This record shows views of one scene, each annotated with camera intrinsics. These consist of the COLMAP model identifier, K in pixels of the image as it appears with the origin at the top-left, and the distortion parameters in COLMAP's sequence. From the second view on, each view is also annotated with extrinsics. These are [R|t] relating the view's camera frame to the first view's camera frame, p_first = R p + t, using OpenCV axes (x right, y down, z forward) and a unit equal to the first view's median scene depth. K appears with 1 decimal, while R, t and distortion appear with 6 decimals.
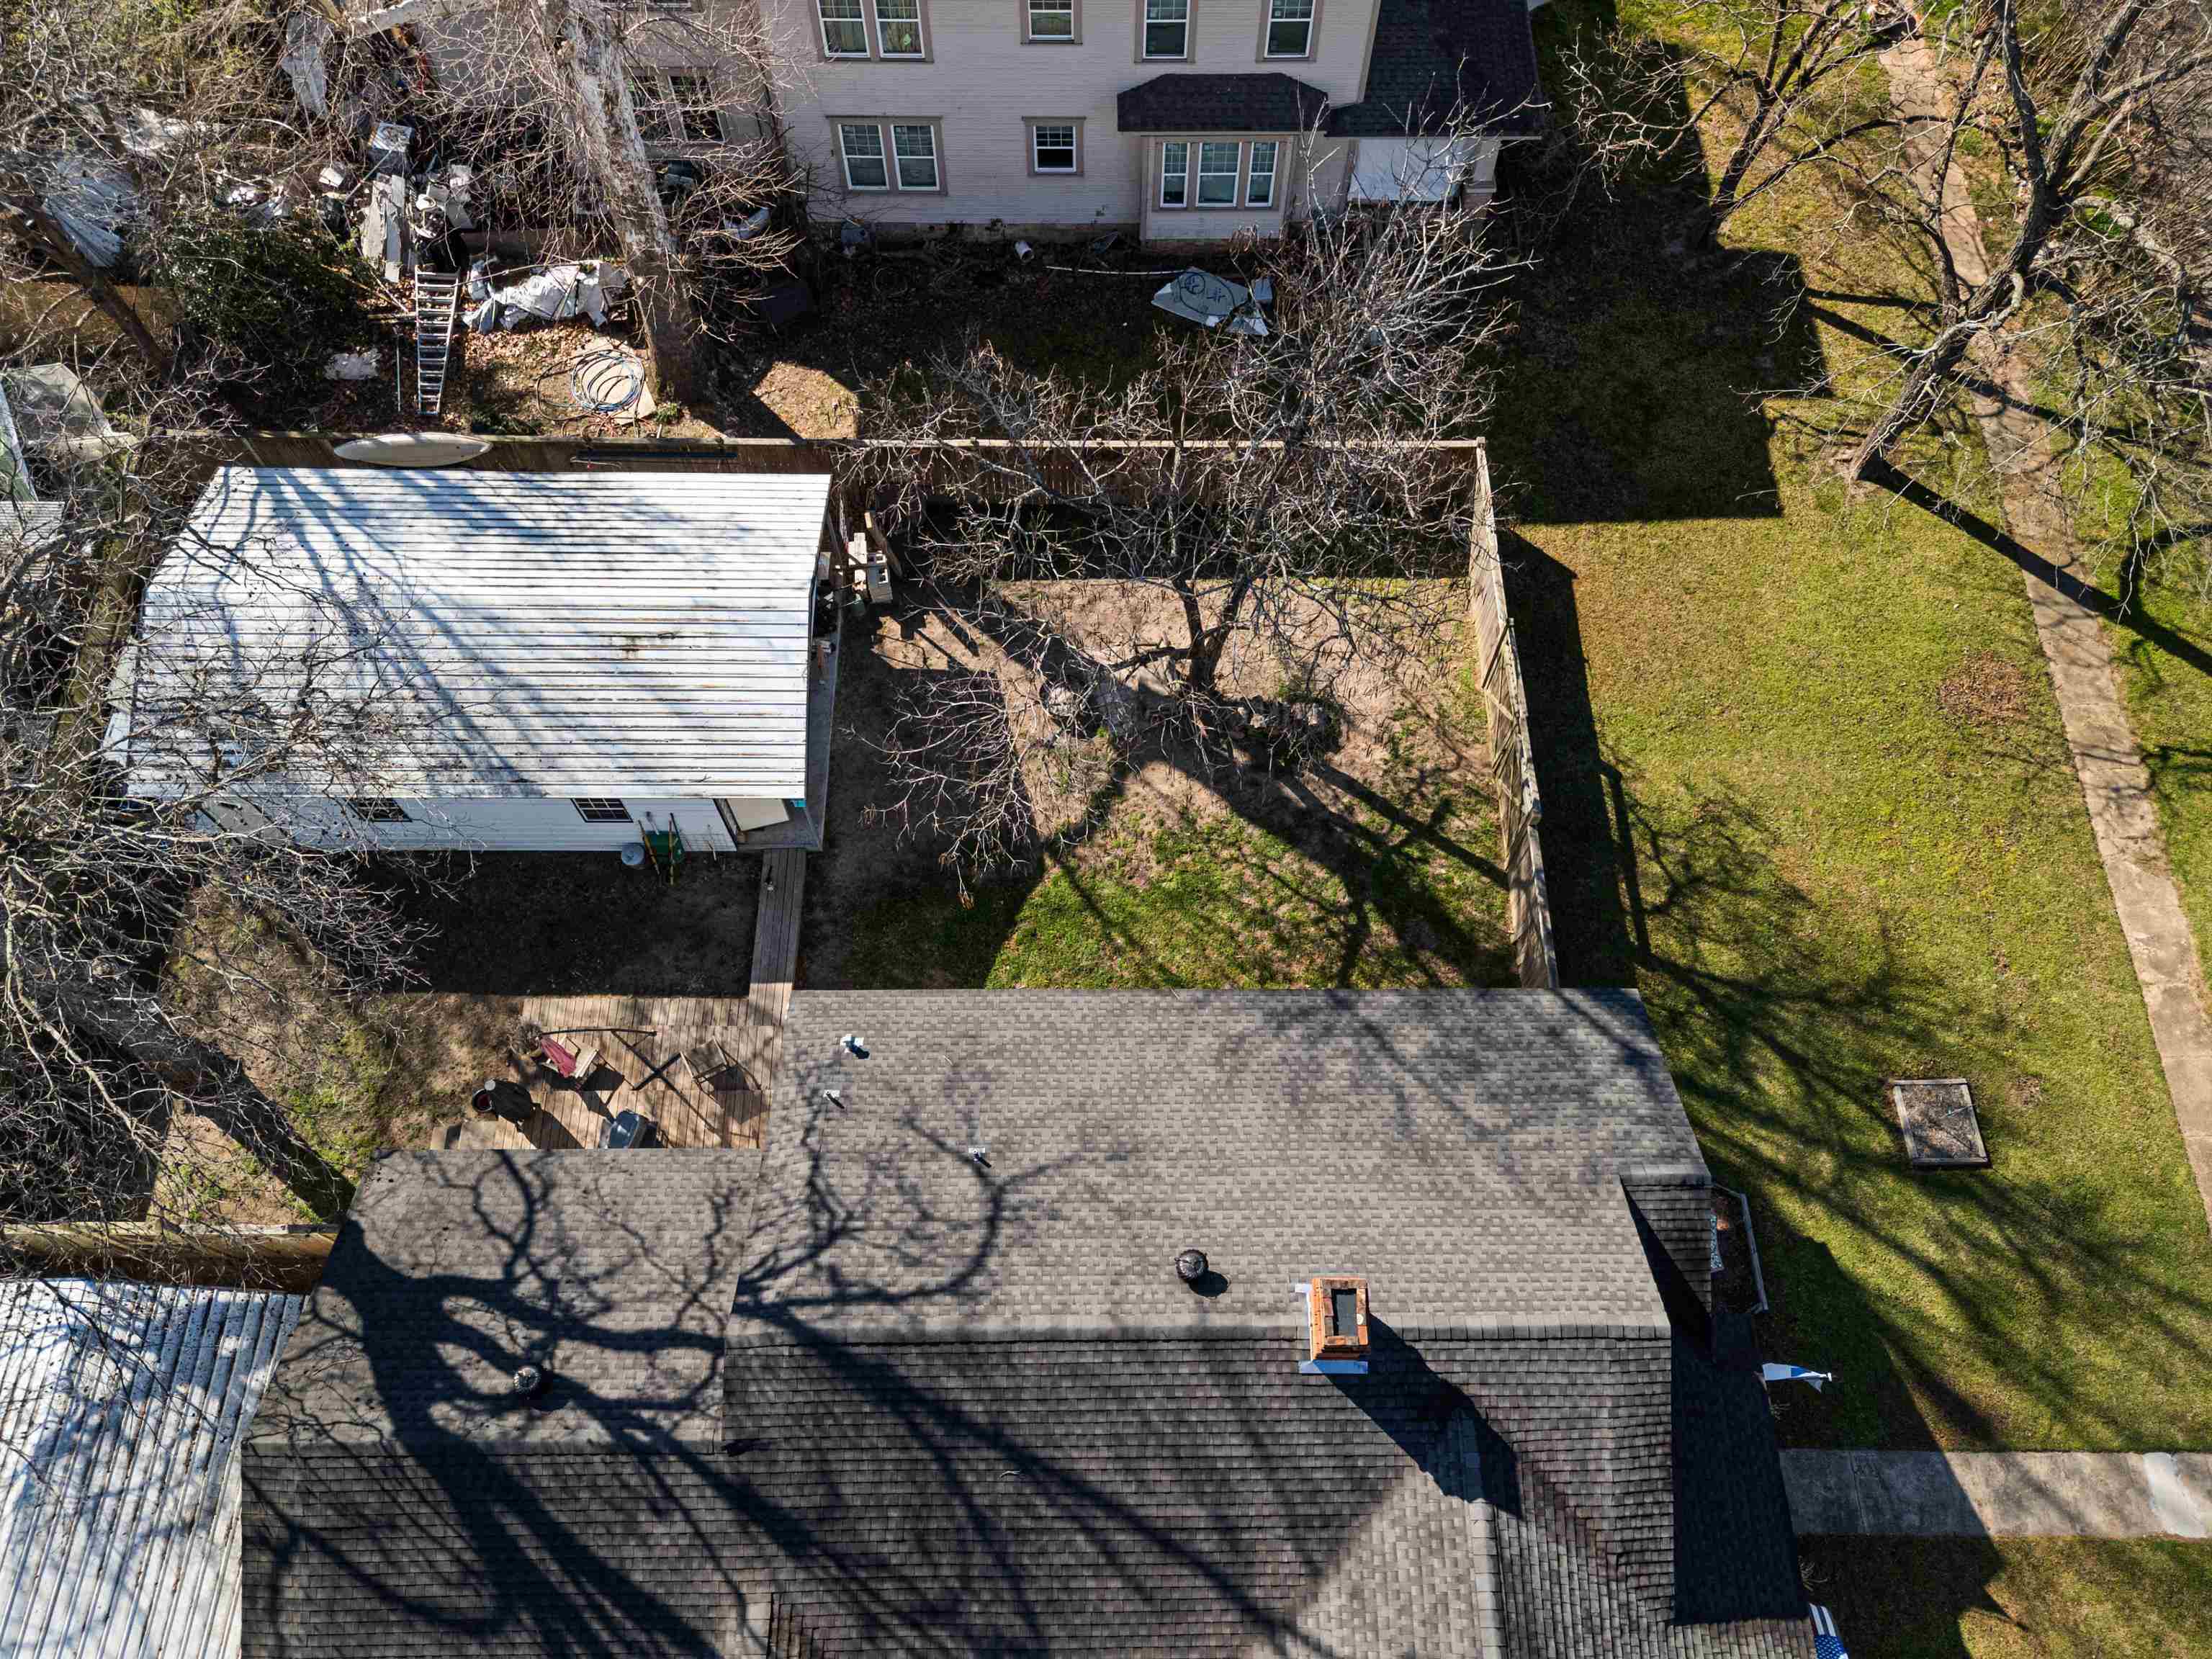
lens RADIAL K [[1581.5, 0, 1105.0], [0, 1581.5, 863.0], [0, 0, 1]] dist [0.023778, -0.008859]
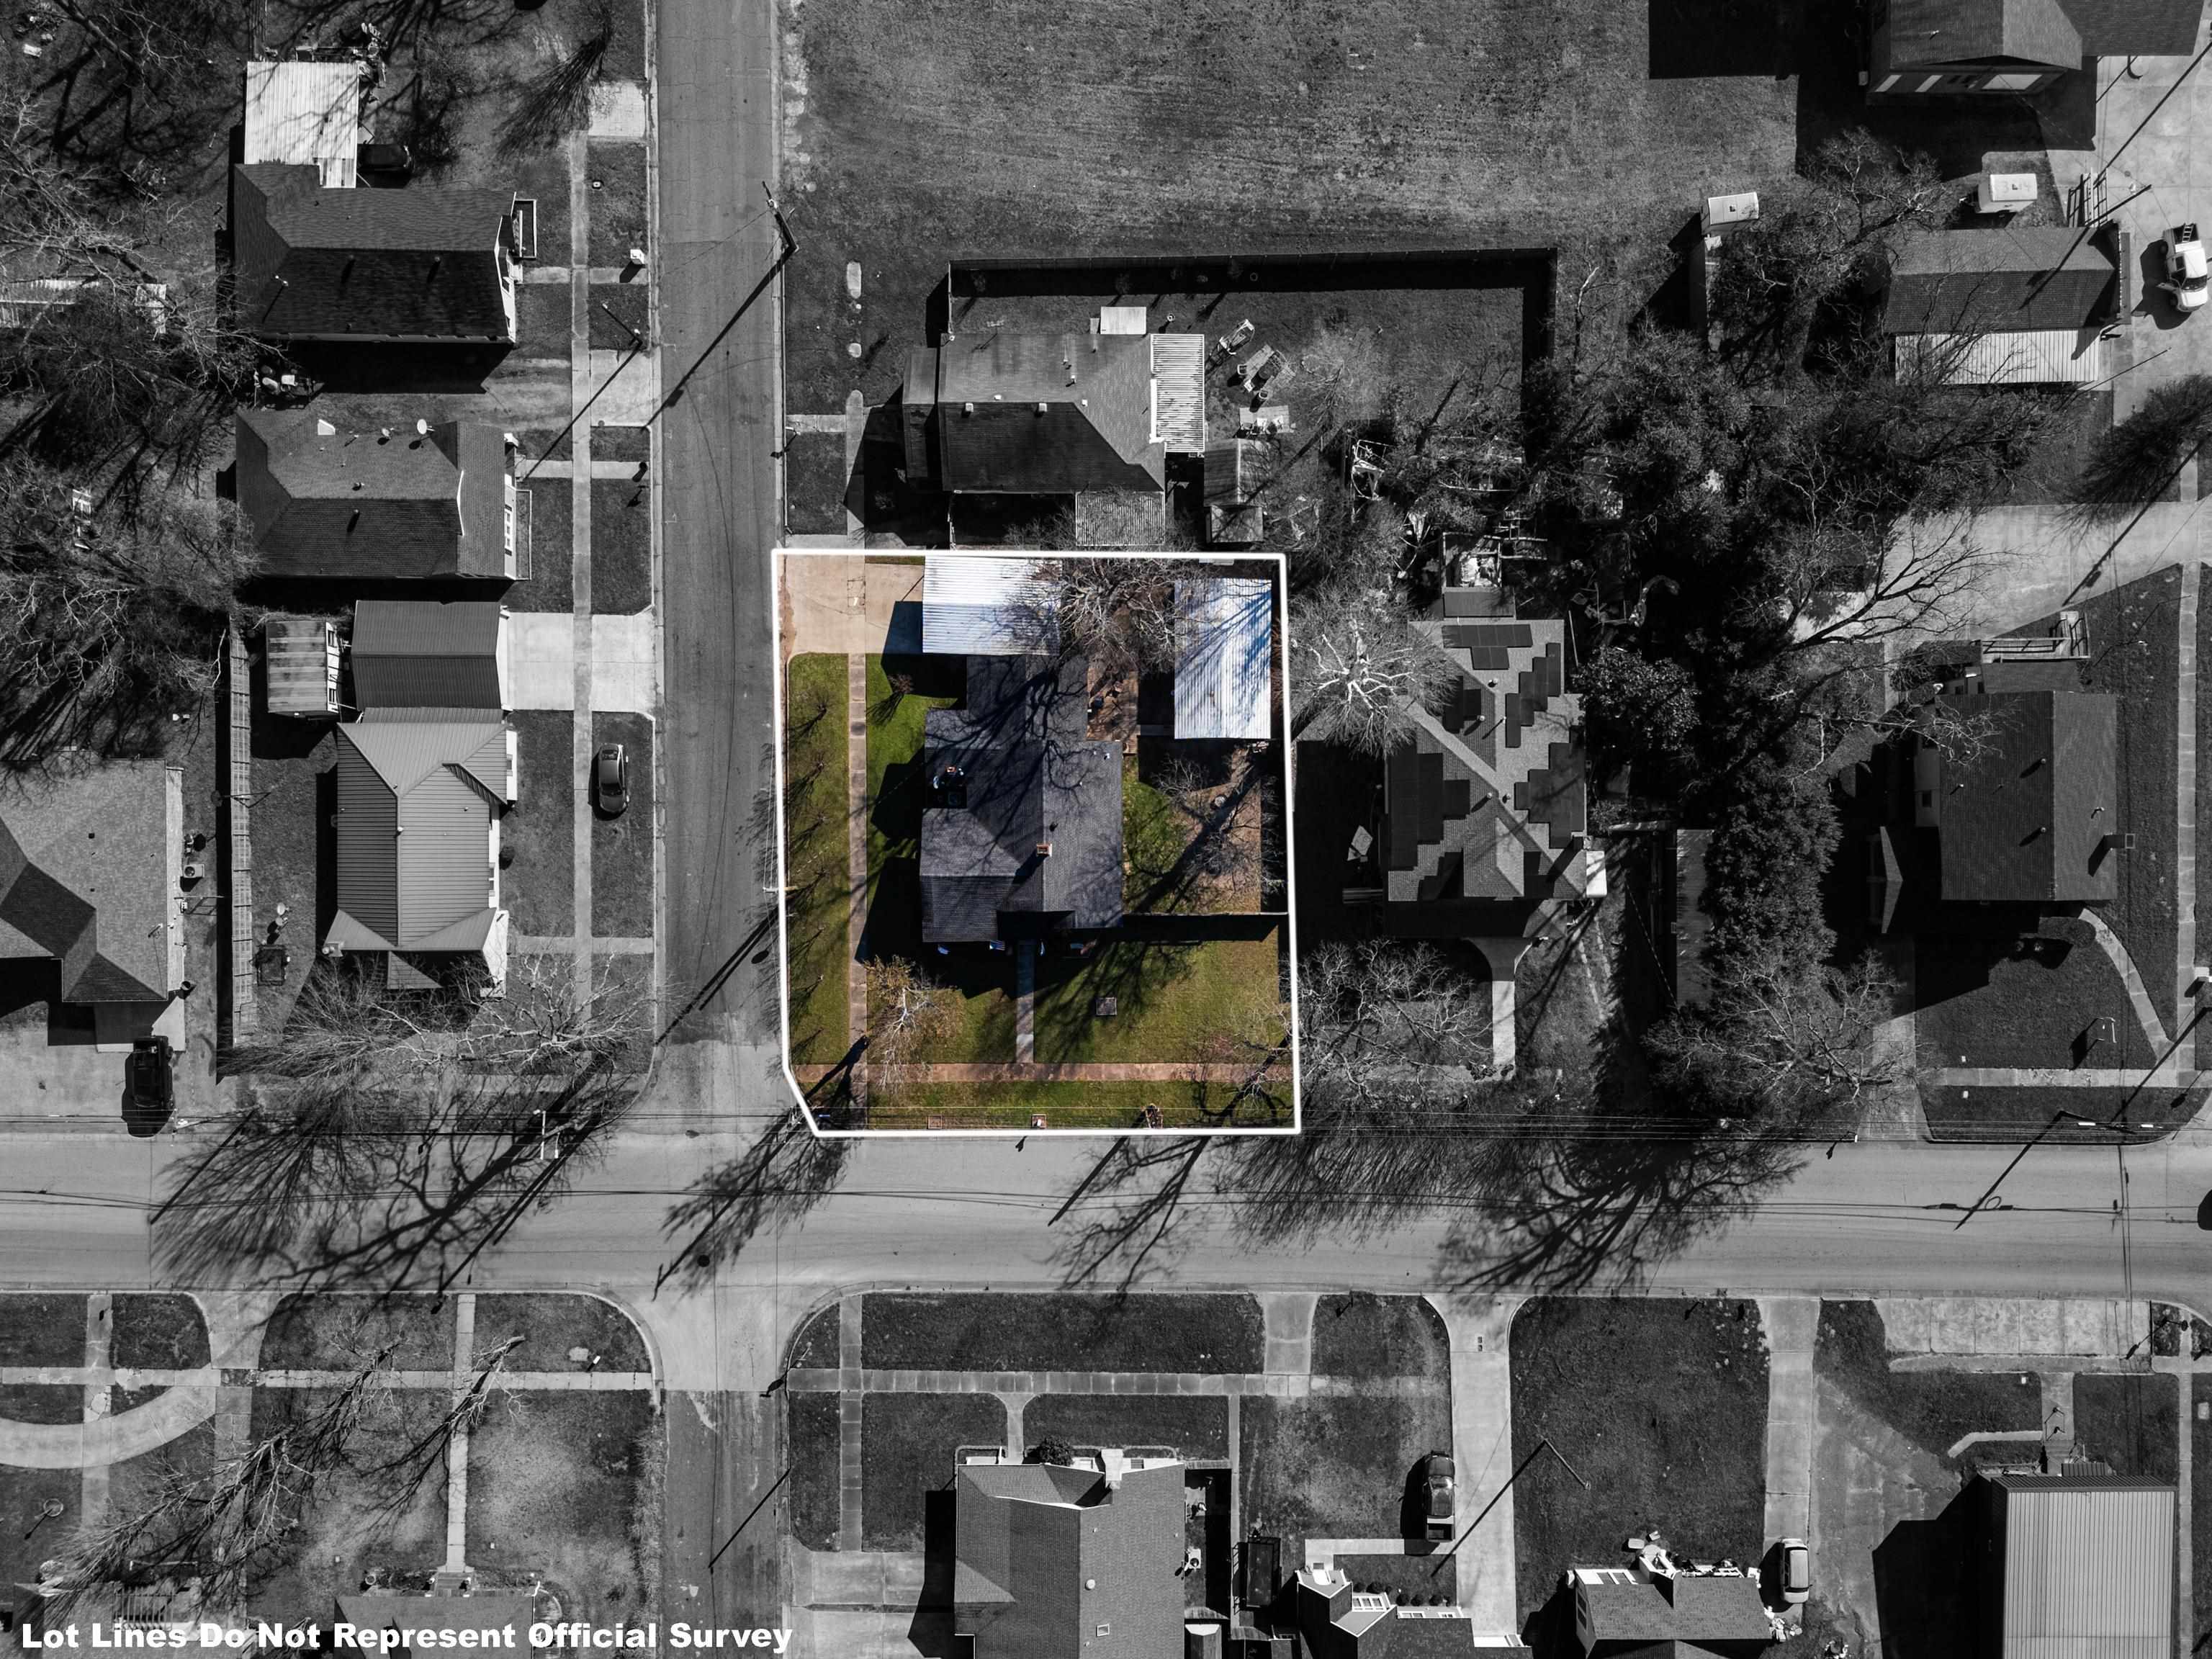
lens RADIAL K [[1709.6, 0, 1101.8], [0, 1709.6, 839.5], [0, 0, 1]] dist [0.038023, -0.039961]
pose [[-0.001364, 0.999958, -0.009088, 0.104817], [-0.910805, 0.002510, 0.412829, -1.543262], [0.412834, 0.008841, 0.910763, -2.855119]]
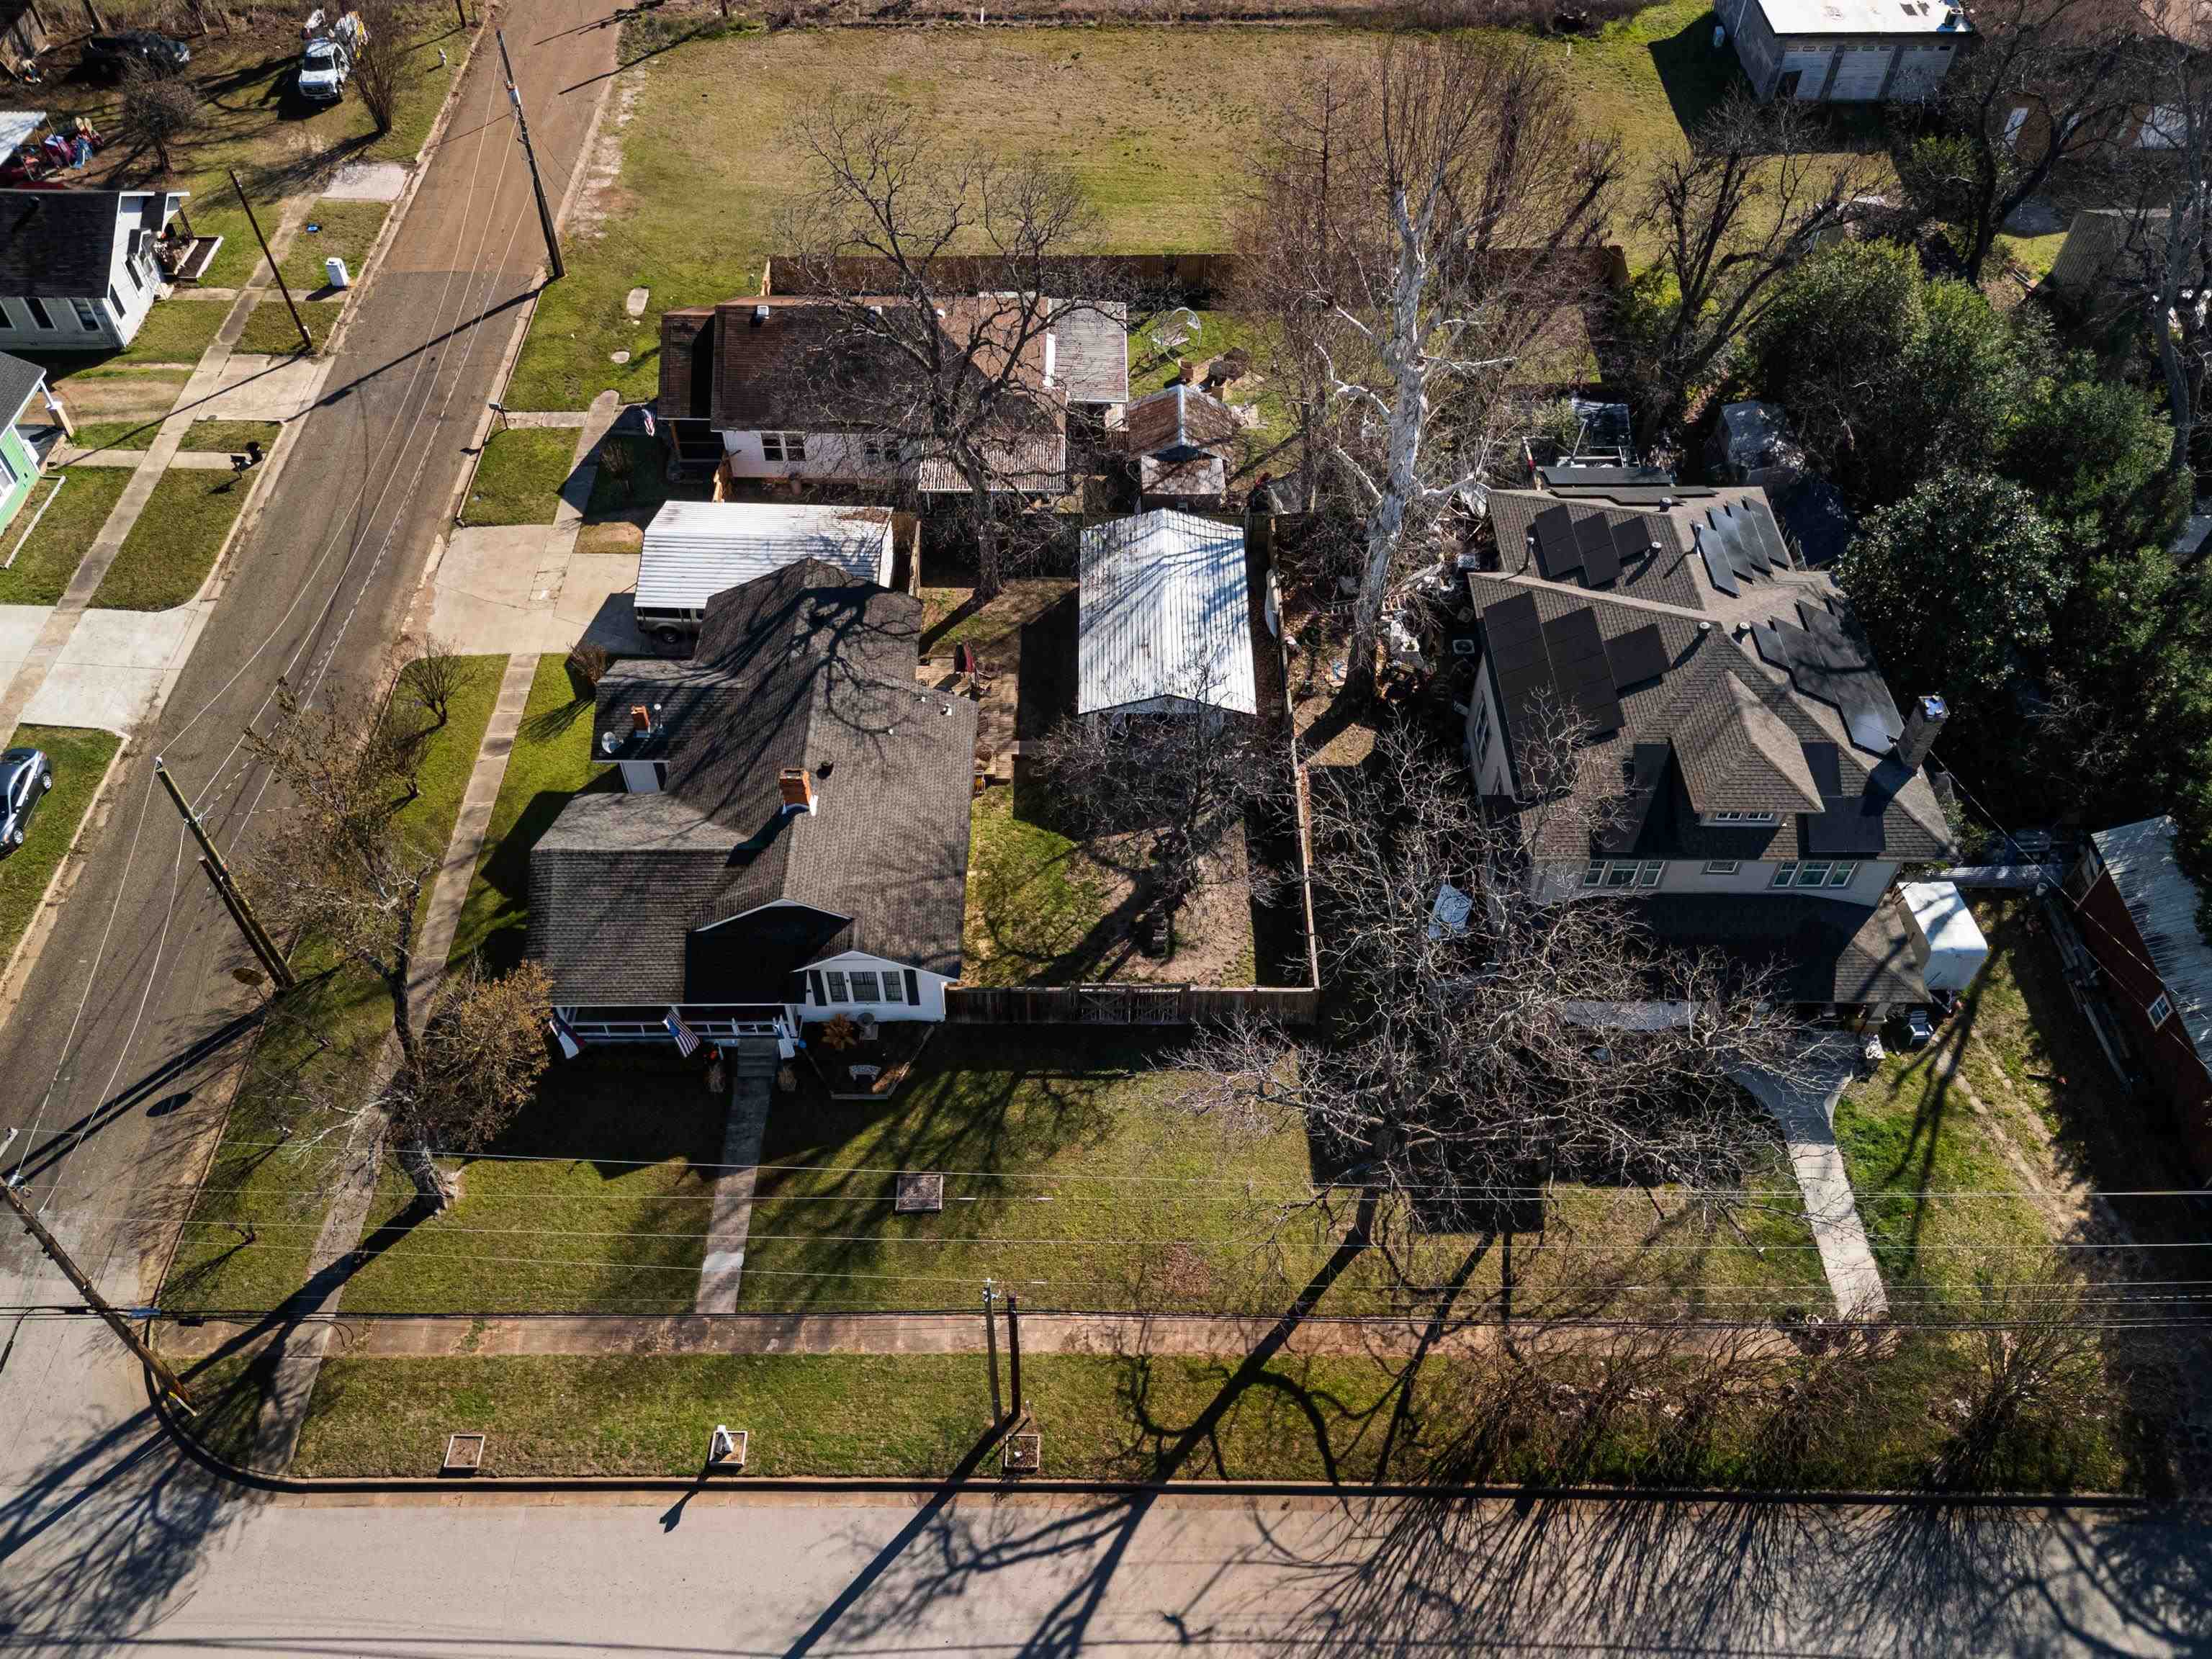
lens RADIAL K [[1711.6, 0, 1097.0], [0, 1711.6, 910.7], [0, 0, 1]] dist [0.033690, -0.029514]
pose [[-0.006432, 0.765089, -0.643892, 1.404141], [-0.909001, 0.263876, 0.322625, -0.687865], [0.416745, 0.587373, 0.693769, -0.454371]]
